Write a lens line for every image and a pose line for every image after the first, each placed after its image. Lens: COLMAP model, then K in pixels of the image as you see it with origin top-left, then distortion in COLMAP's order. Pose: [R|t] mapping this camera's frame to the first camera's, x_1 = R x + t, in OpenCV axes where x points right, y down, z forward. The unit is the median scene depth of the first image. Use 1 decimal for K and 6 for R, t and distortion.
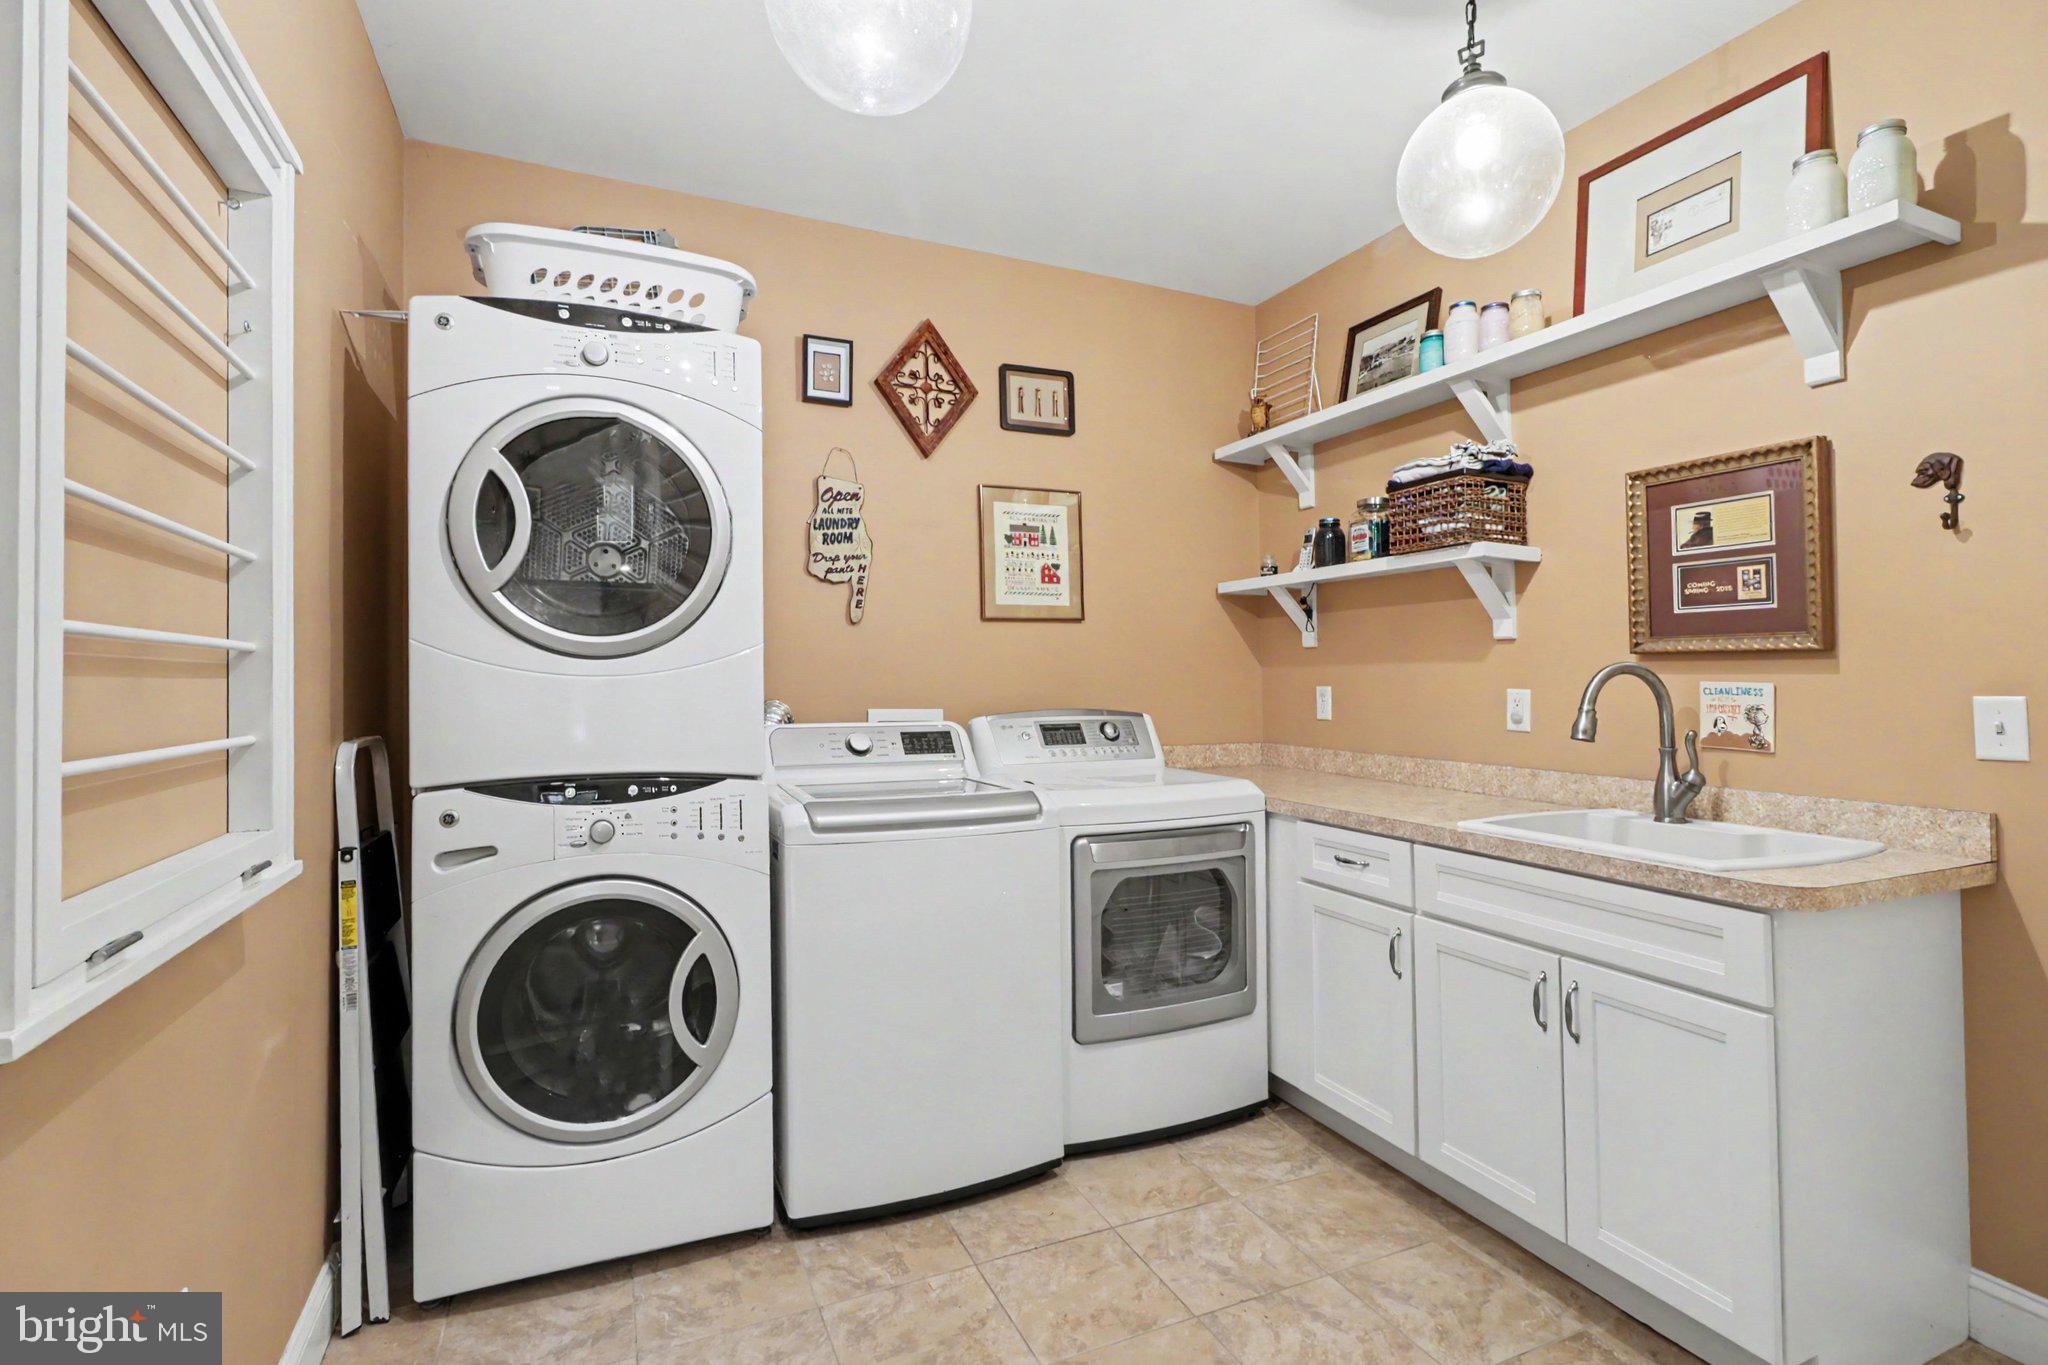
lens RADIAL K [[969.2, 0, 1024.5], [0, 969.2, 626.7], [0, 0, 1]] dist [-0.096345, 0.068829]
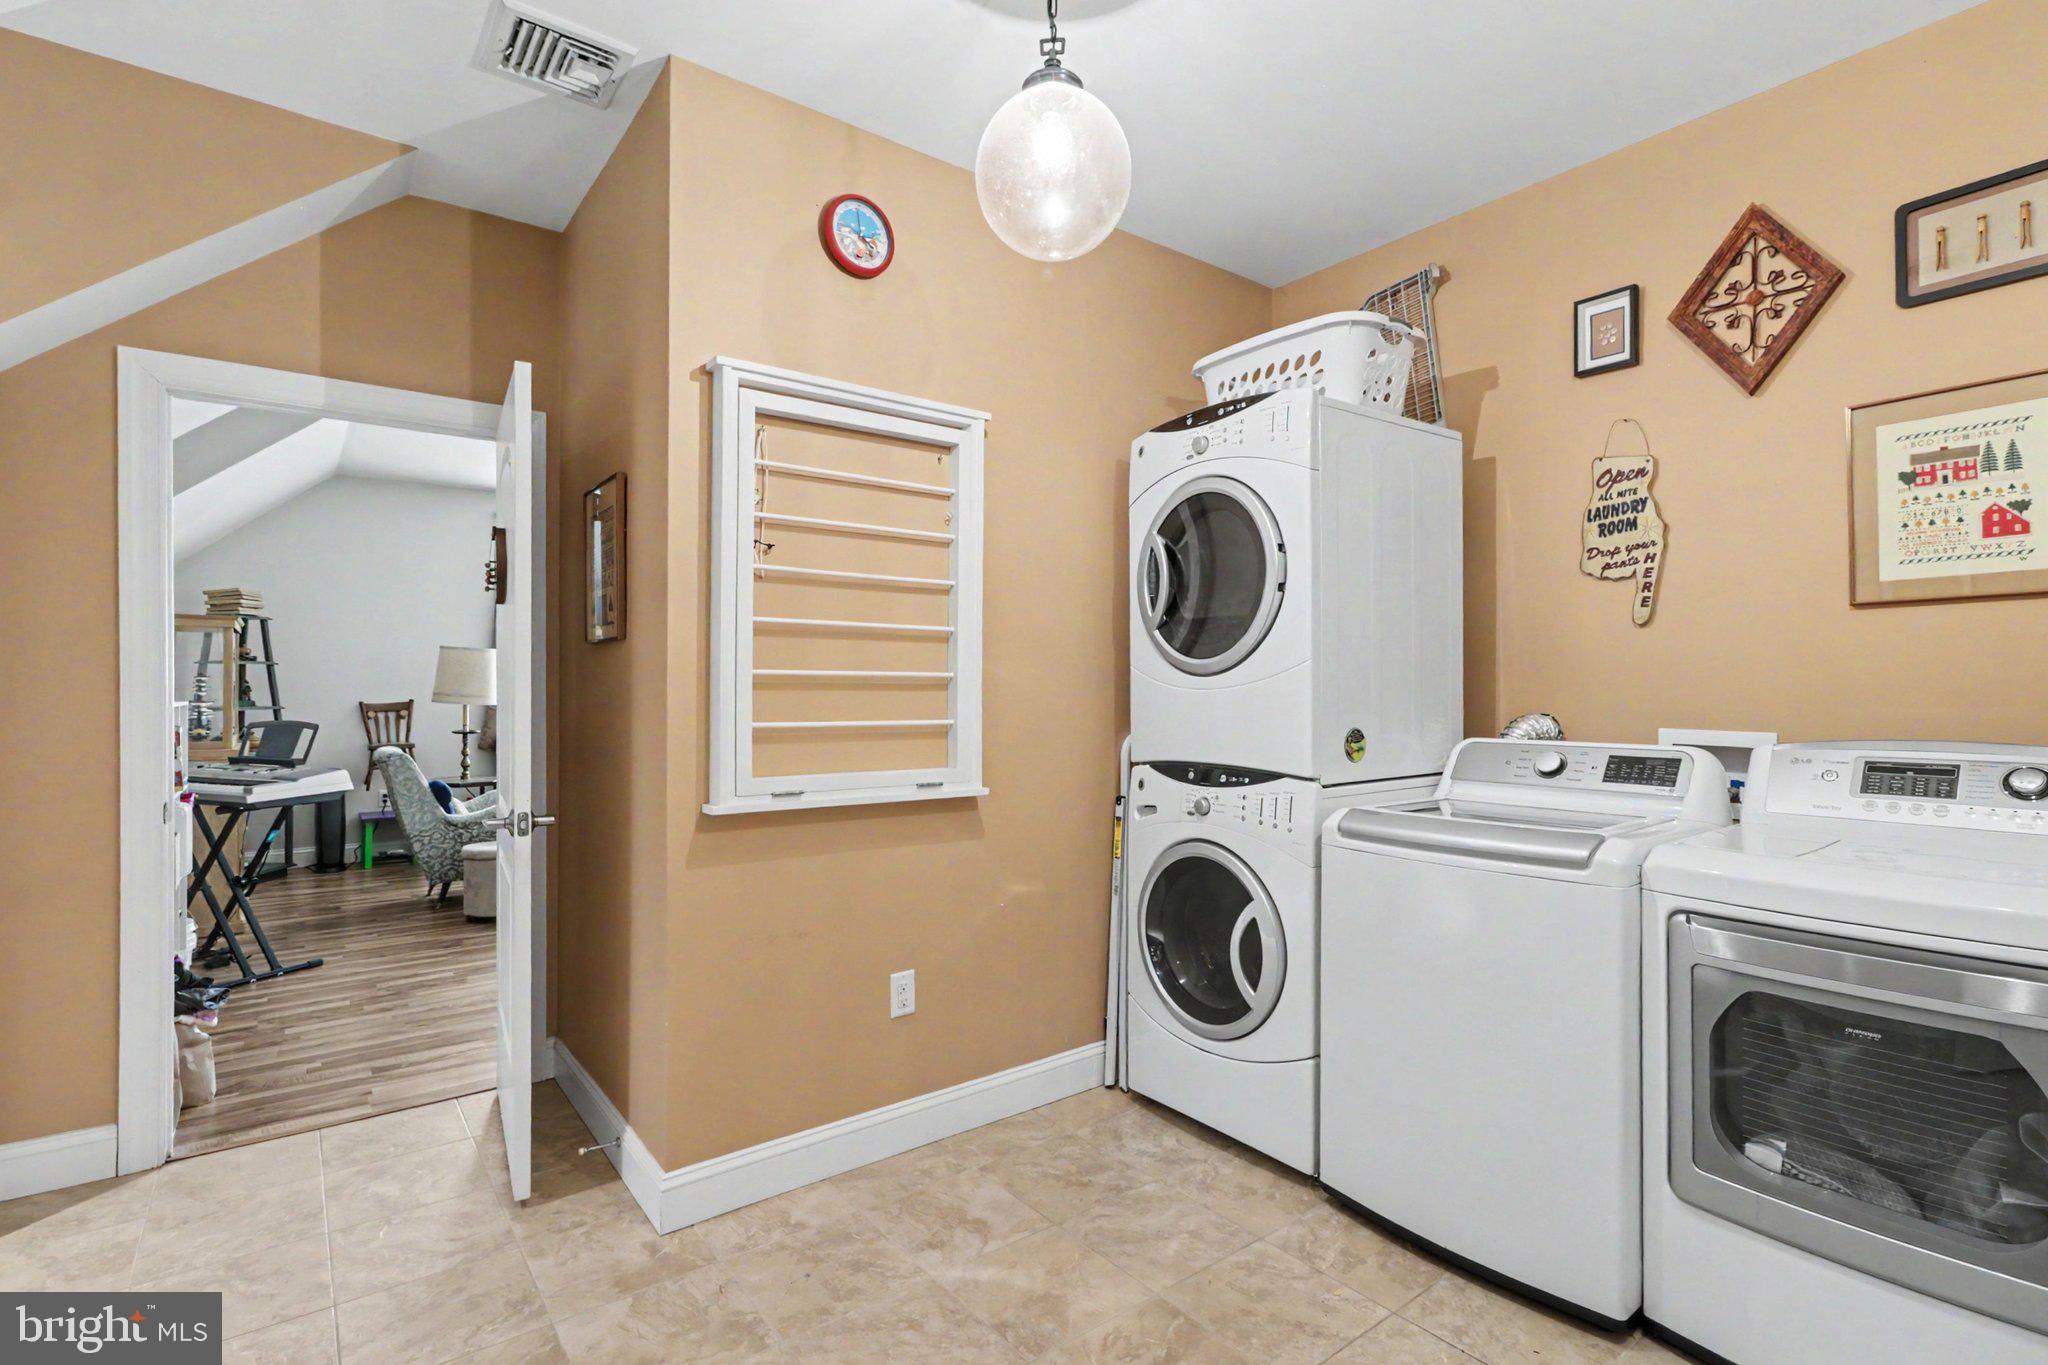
lens RADIAL K [[952.2, 0, 1024.0], [0, 952.2, 682.5], [0, 0, 1]] dist [0.001250, 0.000169]
pose [[0.237224, -0.002156, -0.971452, 0.501468], [0.054743, 0.998438, 0.011152, 0.007853], [0.969911, -0.055826, 0.236972, 0.280718]]
